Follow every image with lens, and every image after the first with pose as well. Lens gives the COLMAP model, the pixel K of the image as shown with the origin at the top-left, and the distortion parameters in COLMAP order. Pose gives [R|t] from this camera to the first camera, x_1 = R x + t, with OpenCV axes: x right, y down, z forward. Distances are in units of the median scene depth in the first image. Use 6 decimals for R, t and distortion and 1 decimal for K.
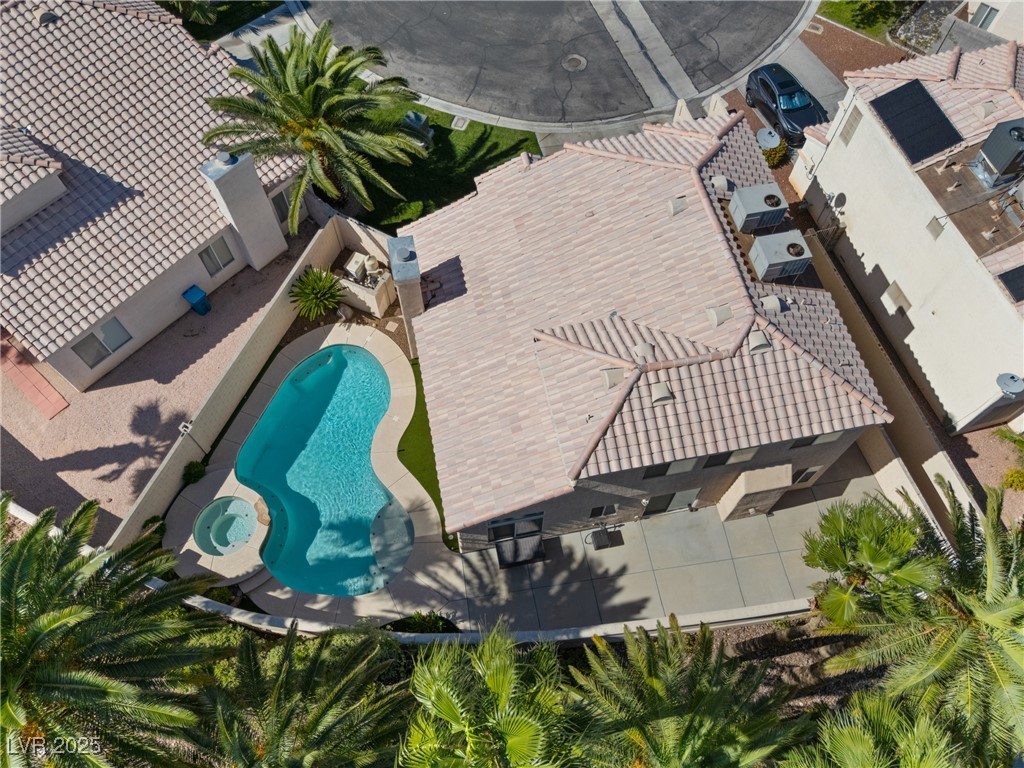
lens RADIAL K [[756.5, 0, 512.0], [0, 756.5, 384.0], [0, 0, 1]] dist [0.050772, -0.043659]
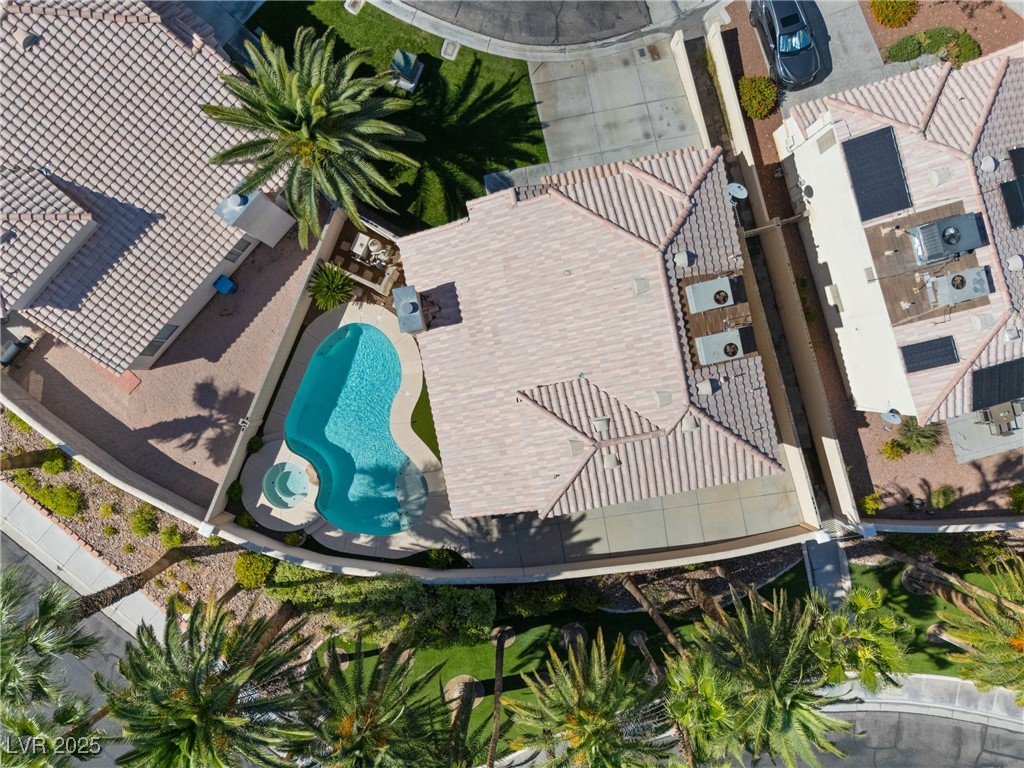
lens RADIAL K [[756.5, 0, 512.0], [0, 756.5, 384.0], [0, 0, 1]] dist [0.050772, -0.043659]
pose [[0.999987, 0.004717, -0.002098, 0.020499], [-0.003133, 0.877439, 0.479678, -0.592280], [0.004104, -0.479665, 0.877442, -0.078822]]
